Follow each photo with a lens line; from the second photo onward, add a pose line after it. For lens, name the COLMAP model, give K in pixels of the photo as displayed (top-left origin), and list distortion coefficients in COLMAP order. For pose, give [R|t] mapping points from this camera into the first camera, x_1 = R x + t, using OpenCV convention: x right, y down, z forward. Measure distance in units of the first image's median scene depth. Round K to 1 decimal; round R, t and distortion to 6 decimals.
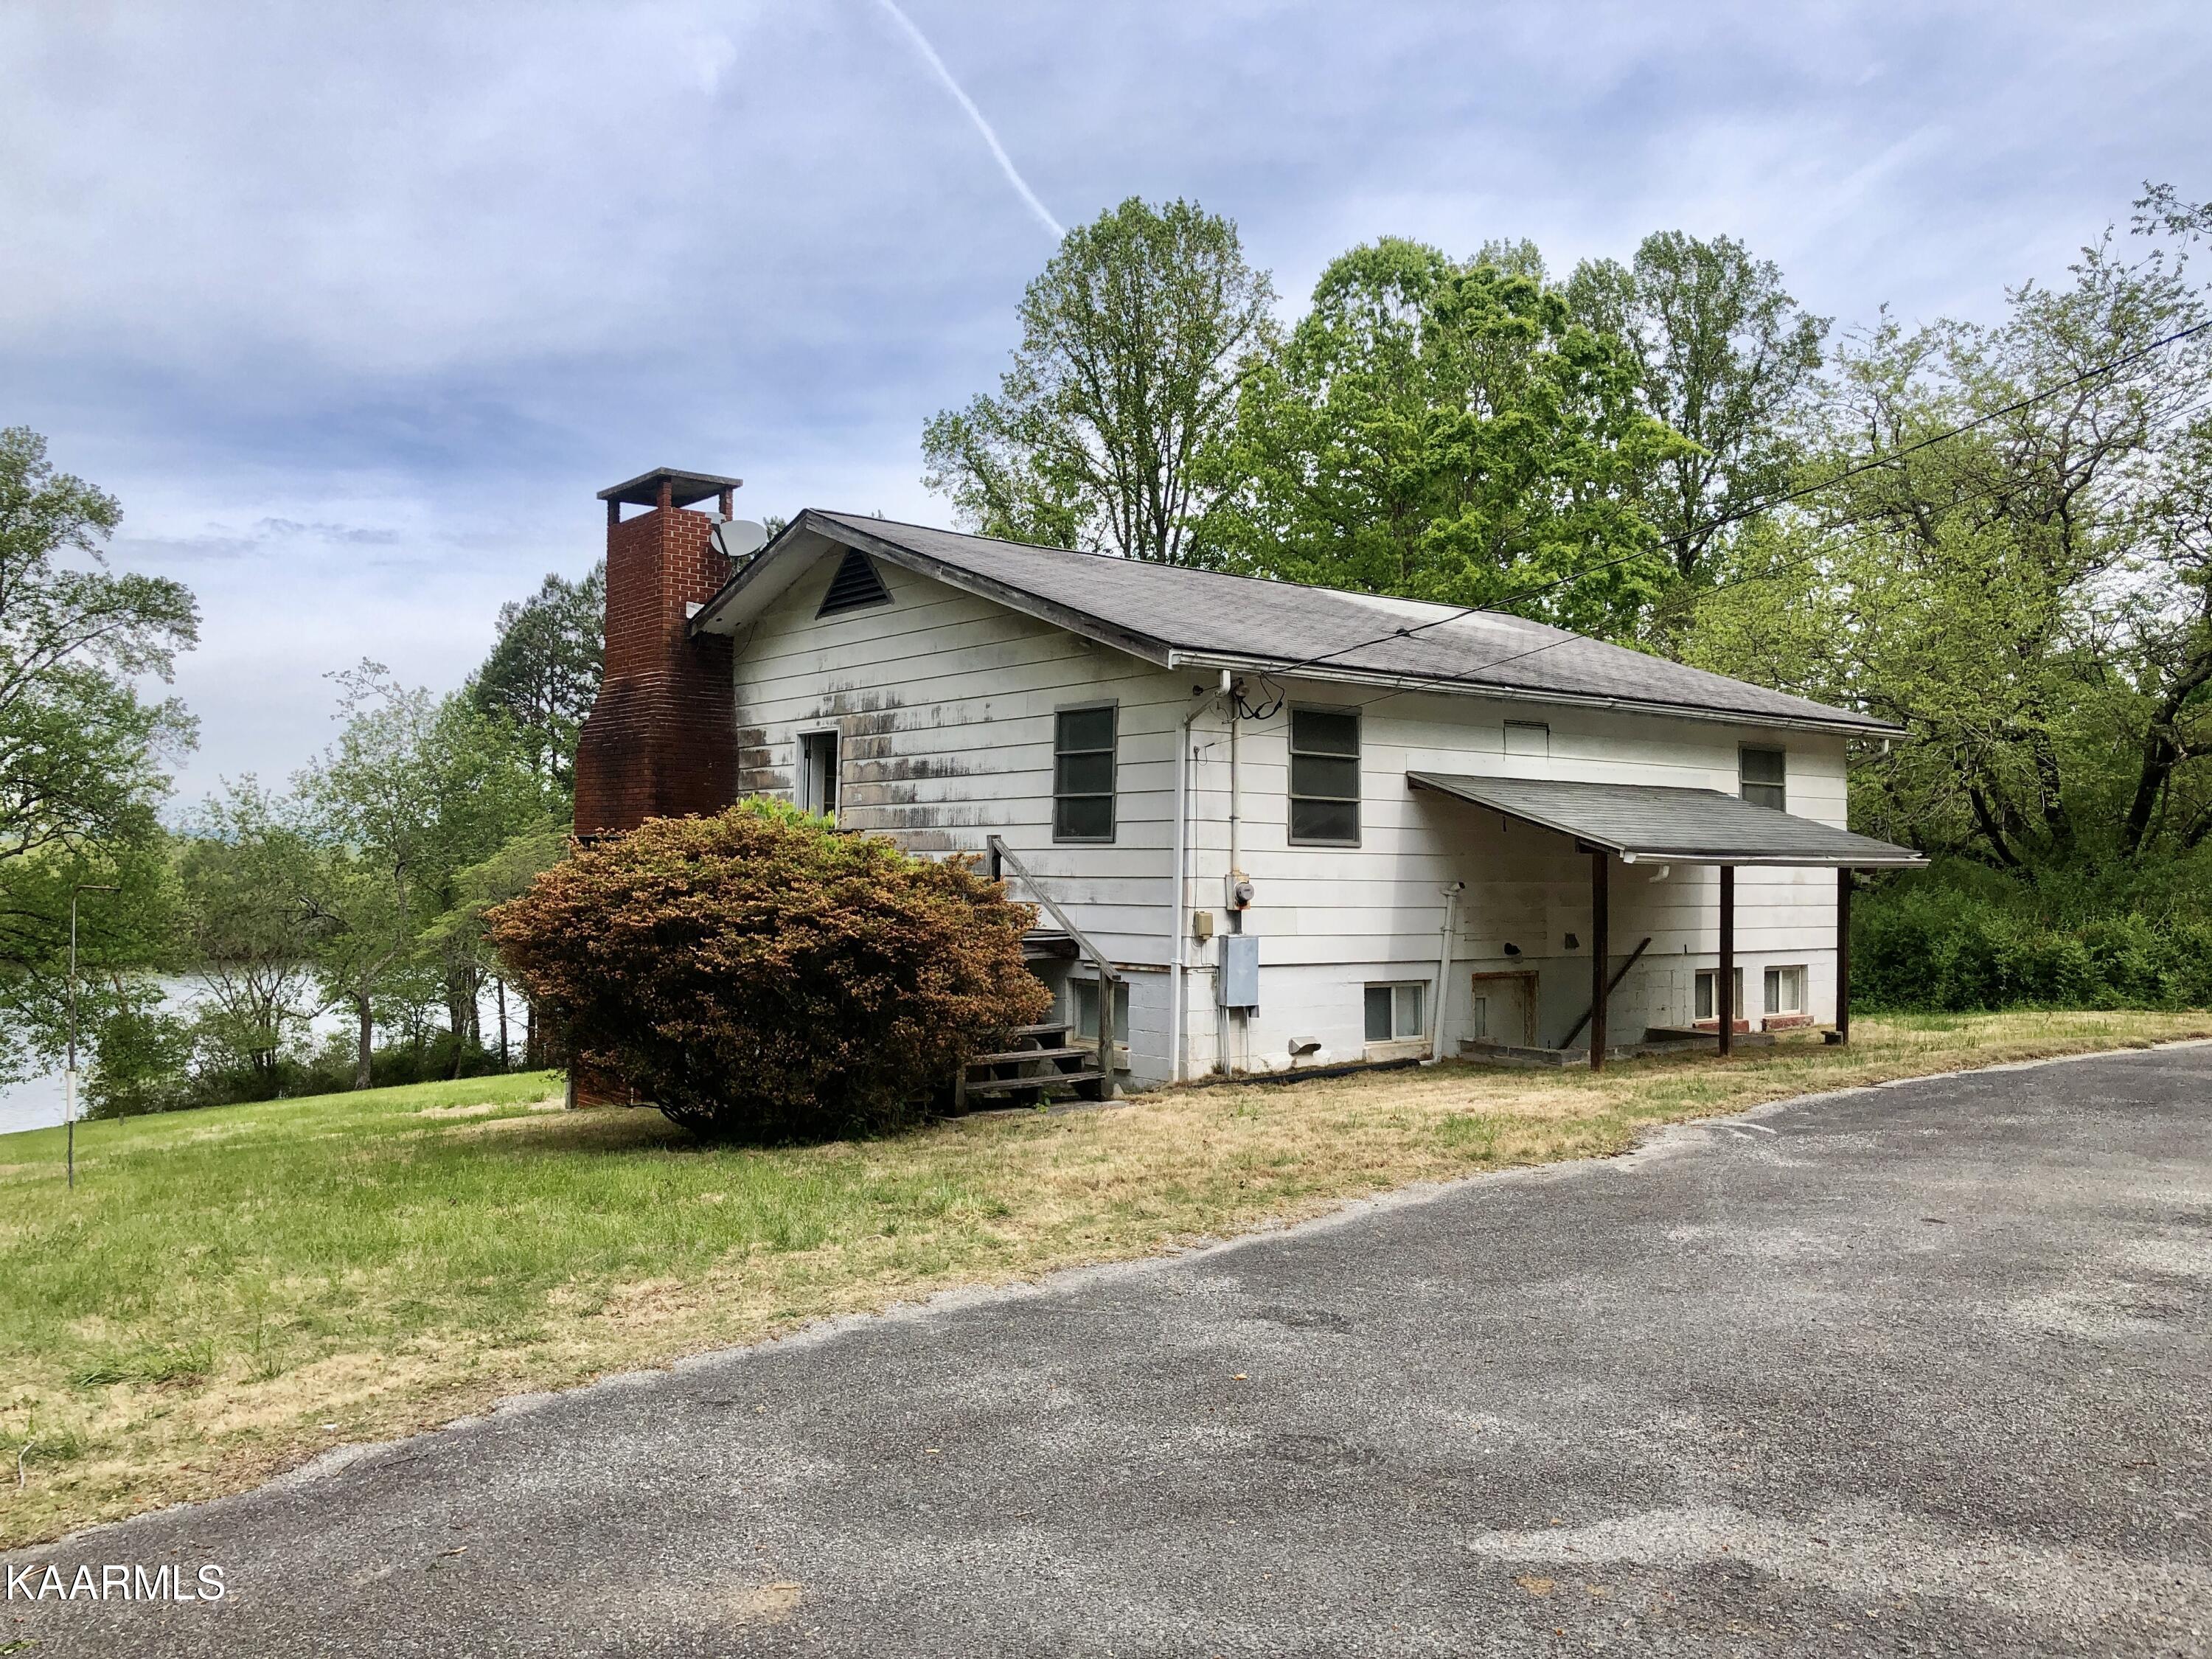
lens RADIAL K [[1795.5, 0, 1106.0], [0, 1795.5, 829.5], [0, 0, 1]] dist [0.070476, -0.079326]
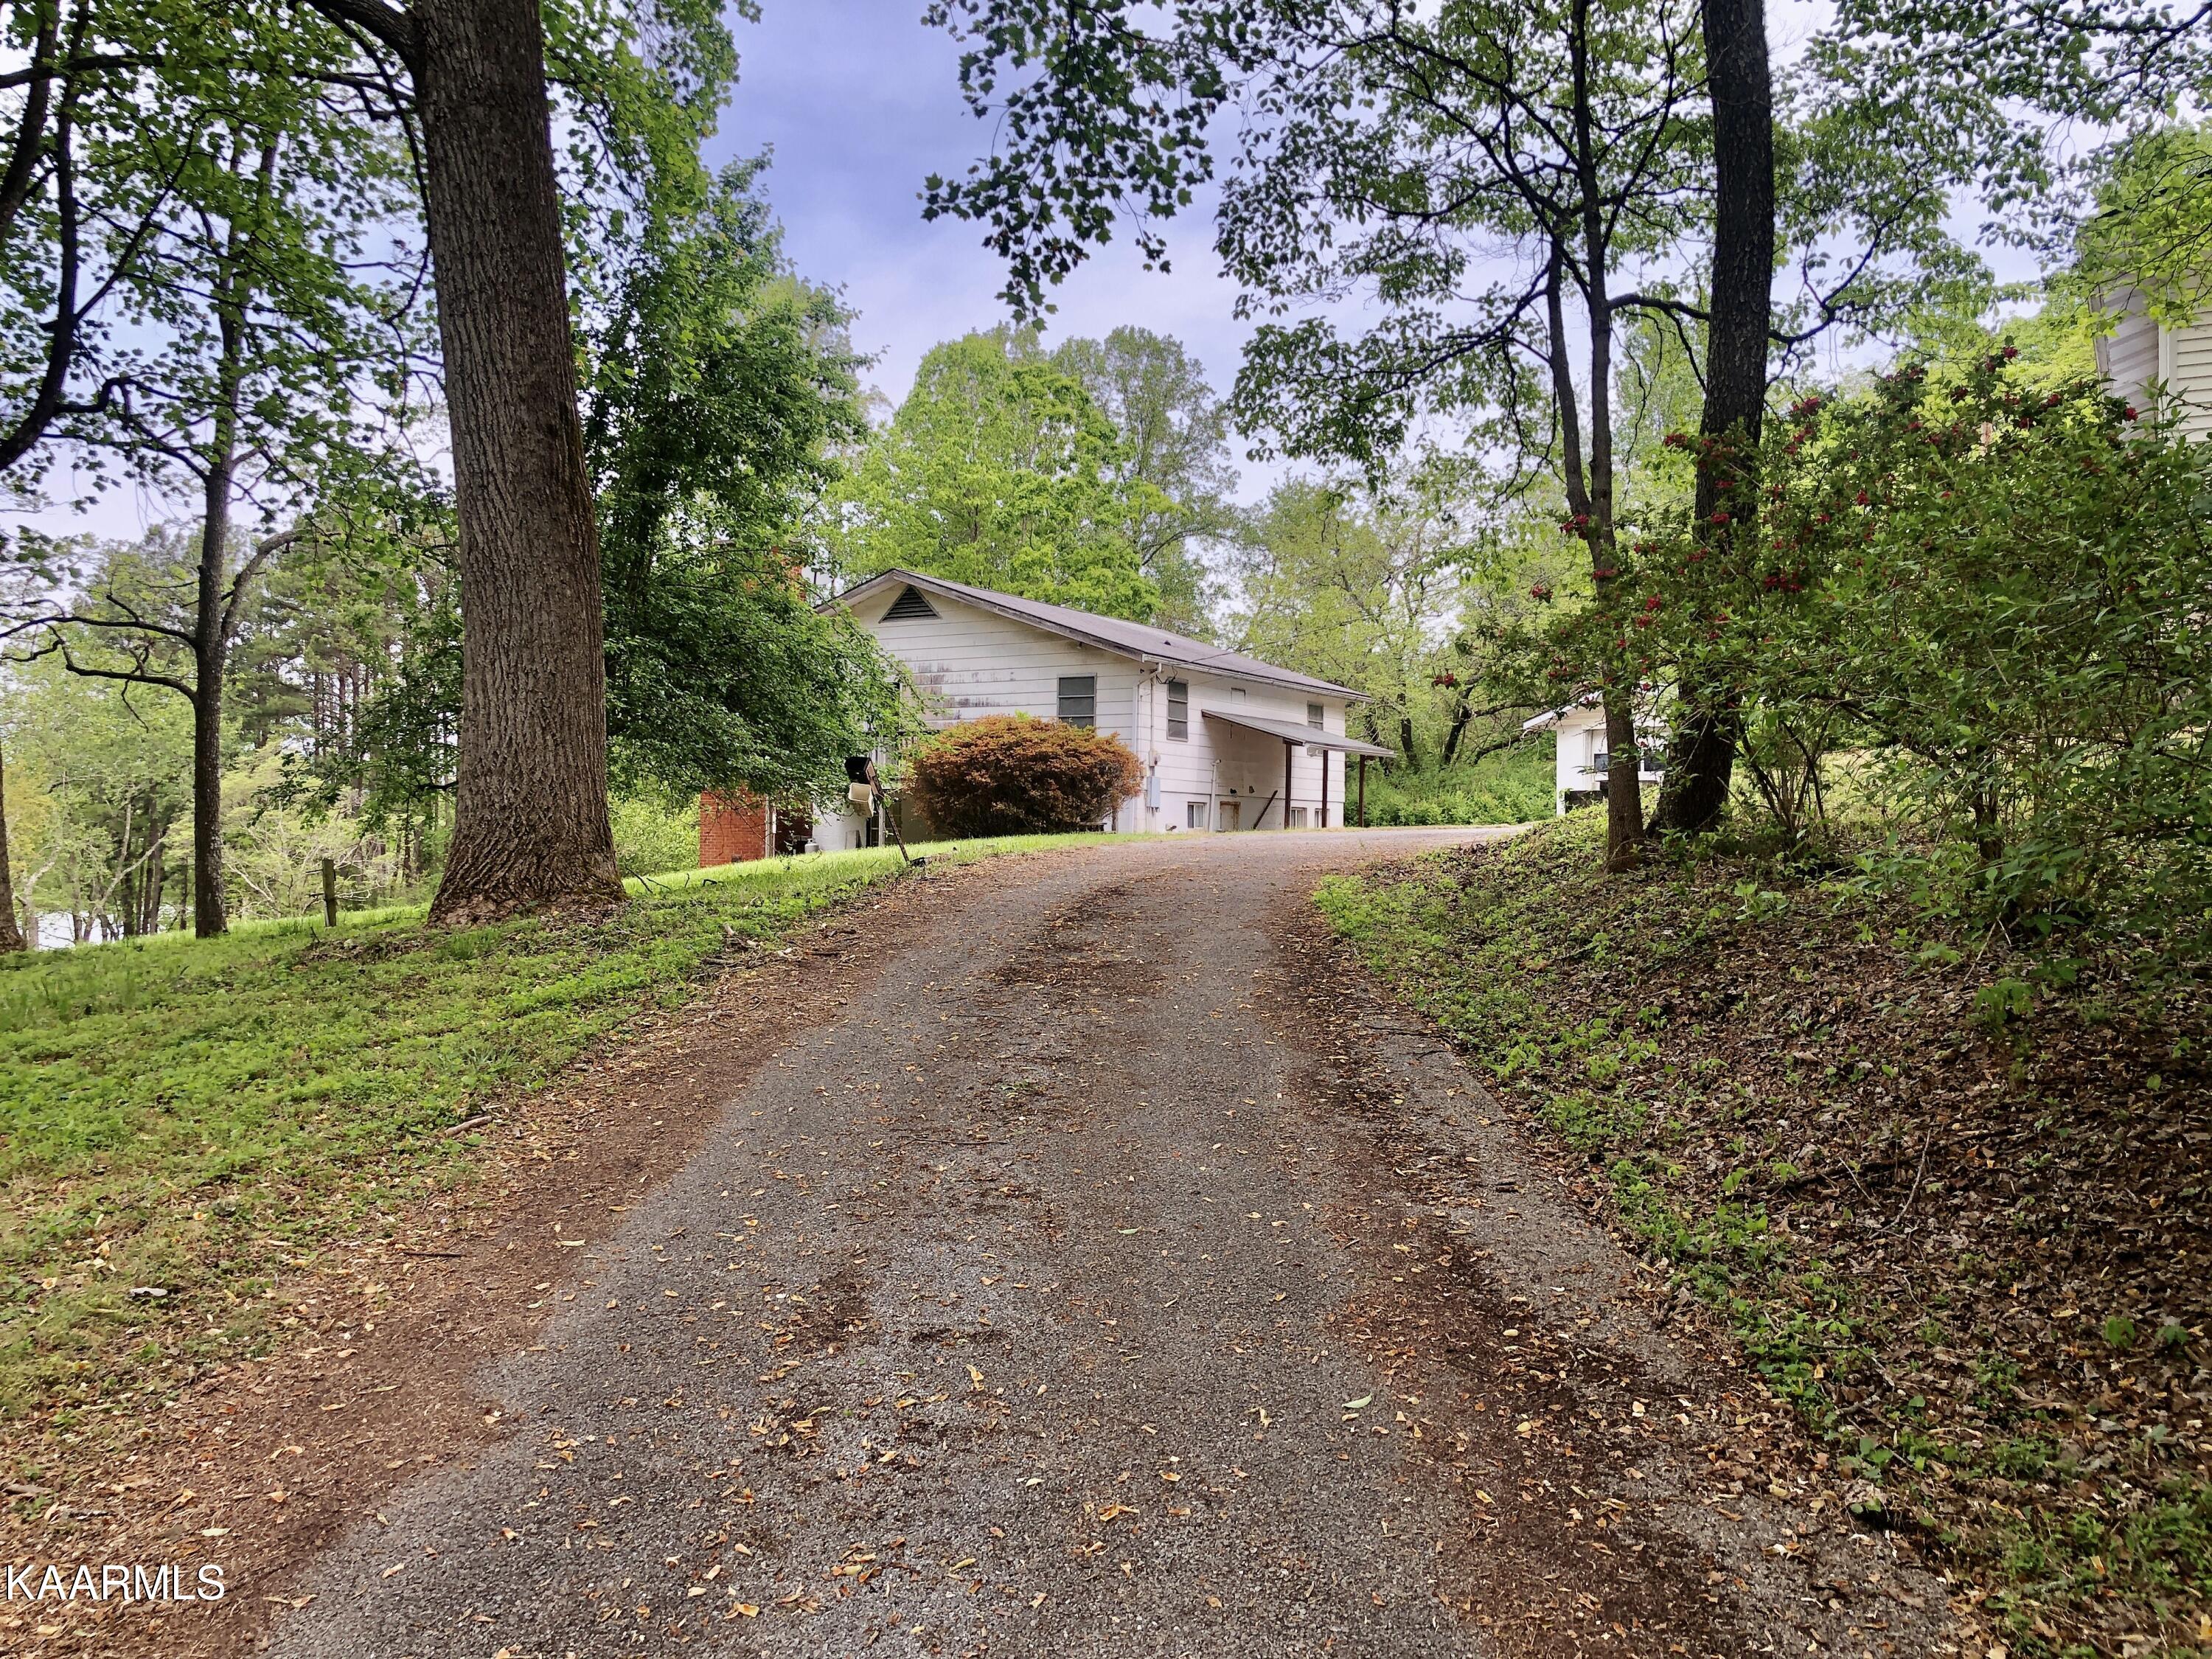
lens RADIAL K [[1795.5, 0, 1106.0], [0, 1795.5, 829.5], [0, 0, 1]] dist [0.070476, -0.079326]
pose [[0.933632, -0.000254, 0.358234, -0.681663], [-0.007377, 0.999774, 0.019937, 0.068085], [-0.358158, -0.021256, 0.933419, -0.958725]]
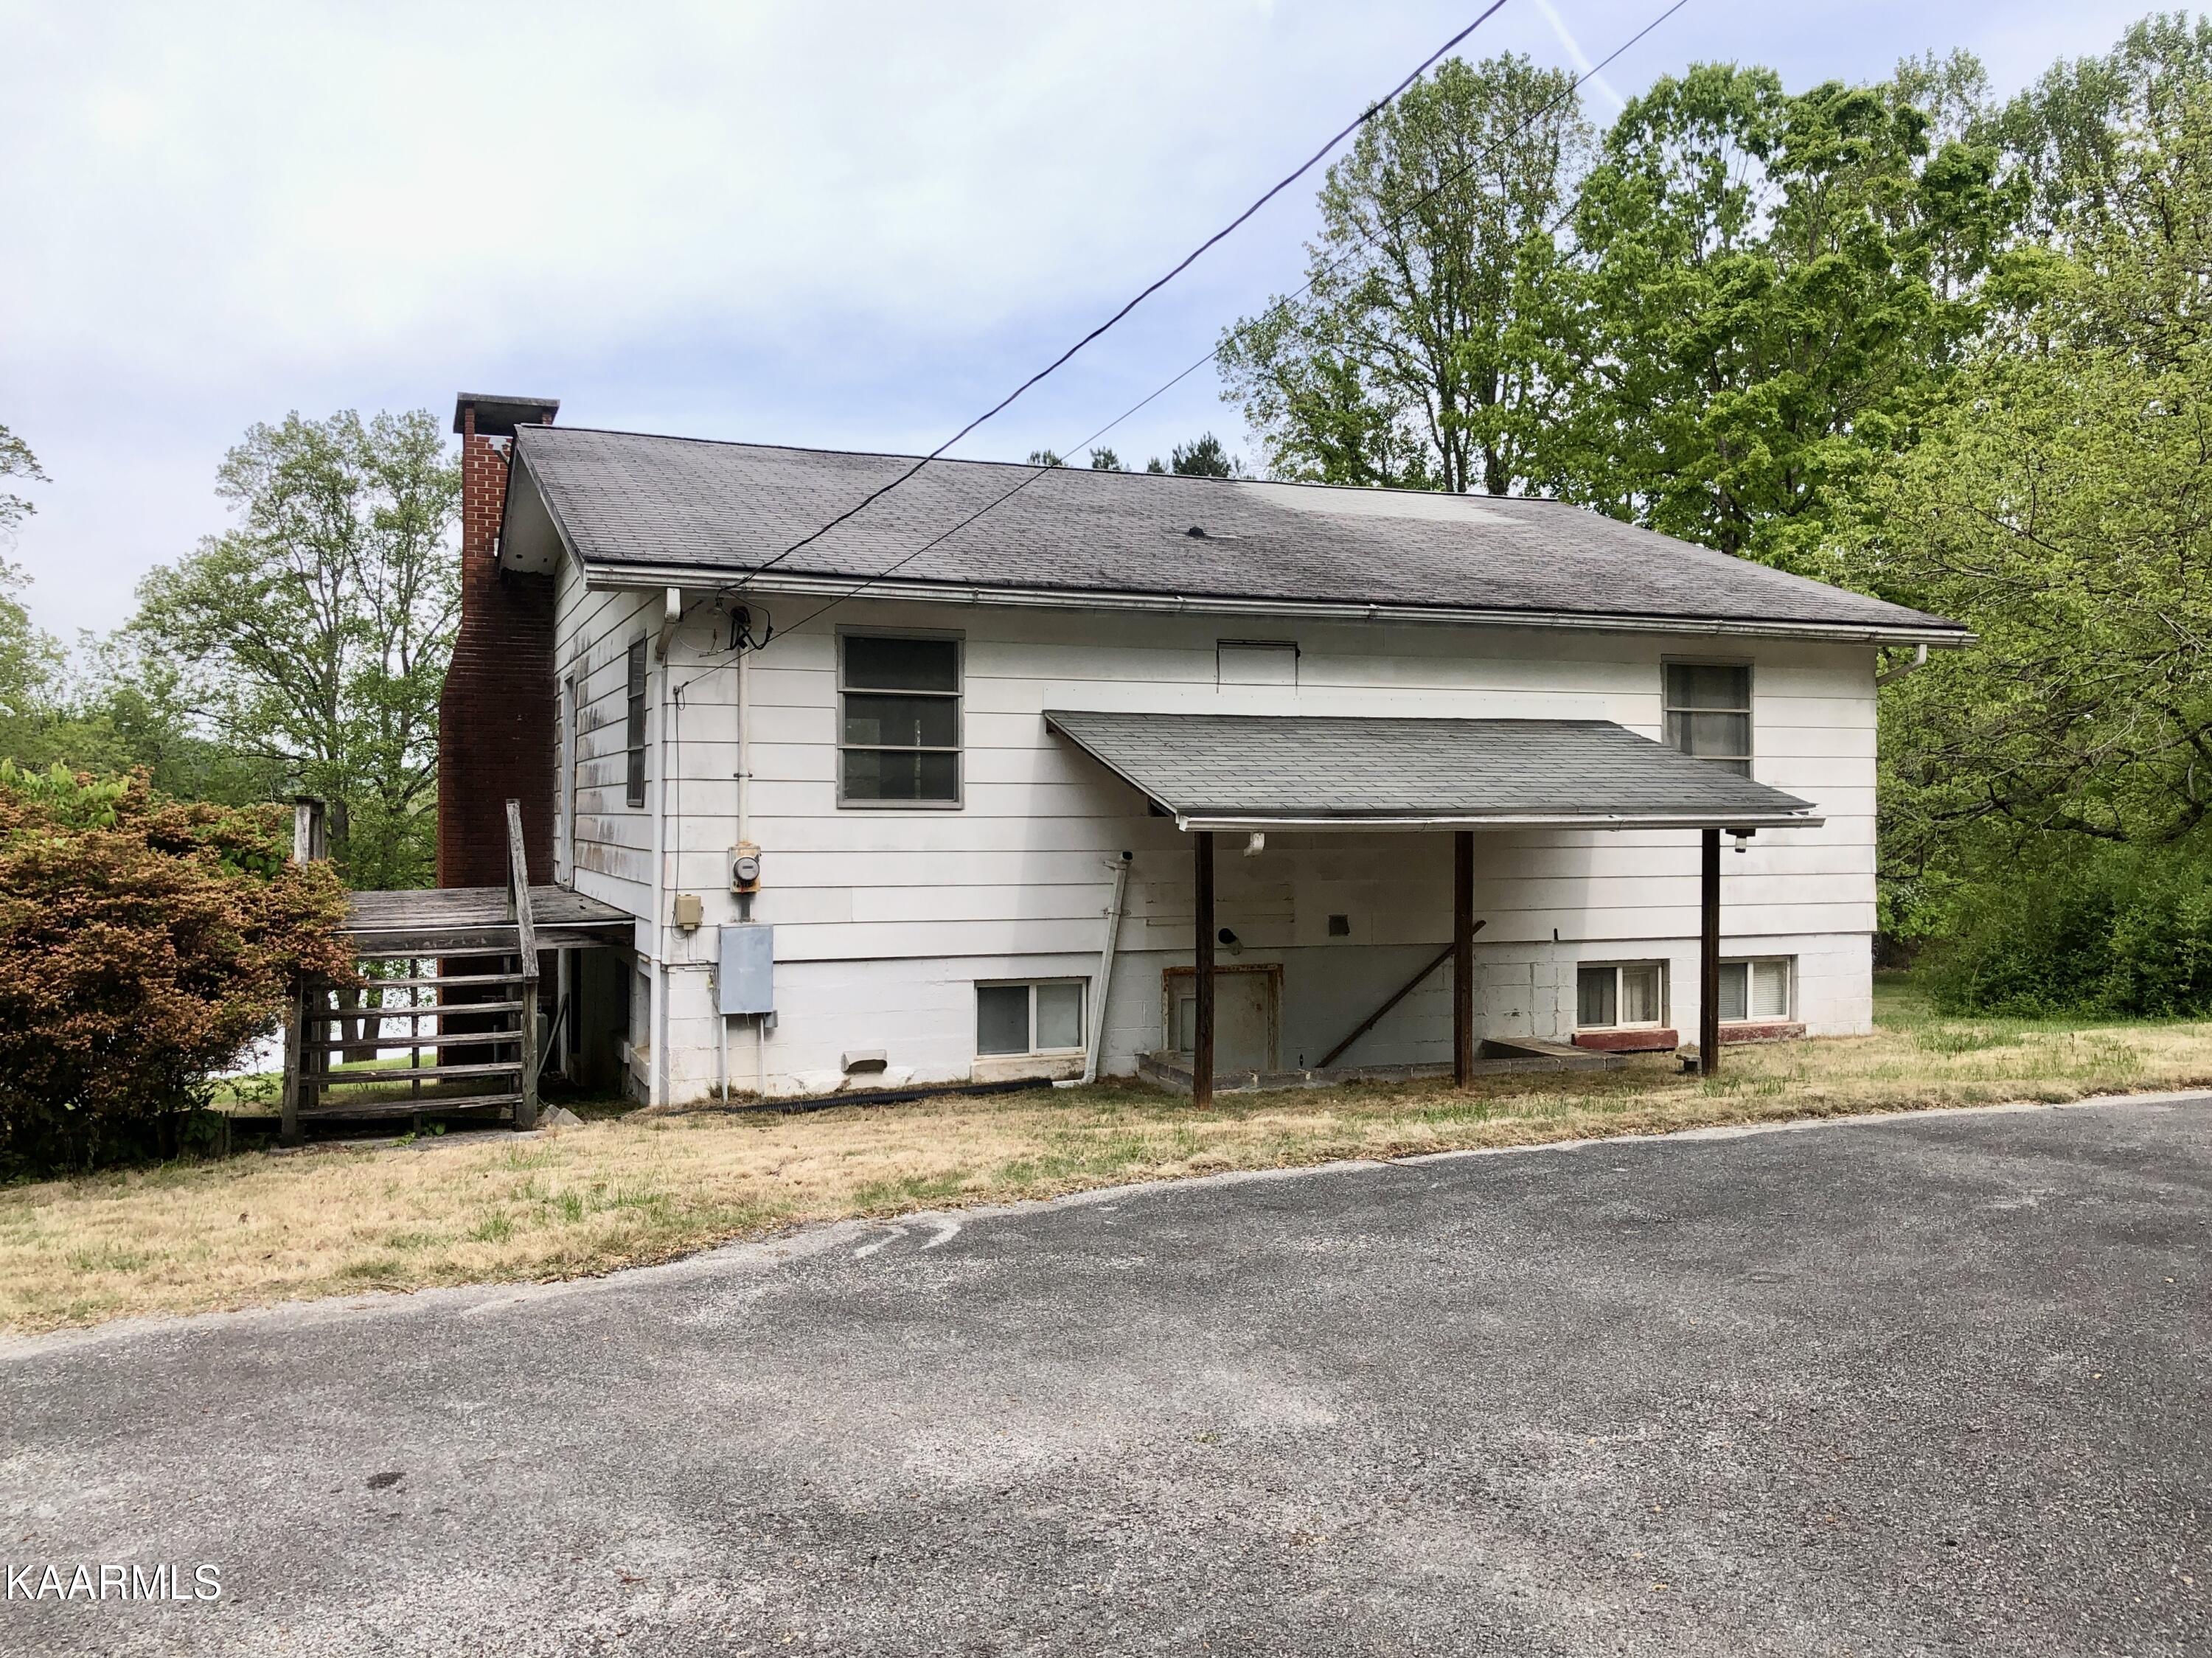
lens RADIAL K [[1841.3, 0, 1098.6], [0, 1841.3, 814.7], [0, 0, 1]] dist [0.155222, -0.231270]
pose [[0.960628, -0.007385, -0.277739, 0.376283], [0.014371, 0.999629, 0.023128, -0.004828], [0.277466, -0.026209, 0.960378, 0.216570]]
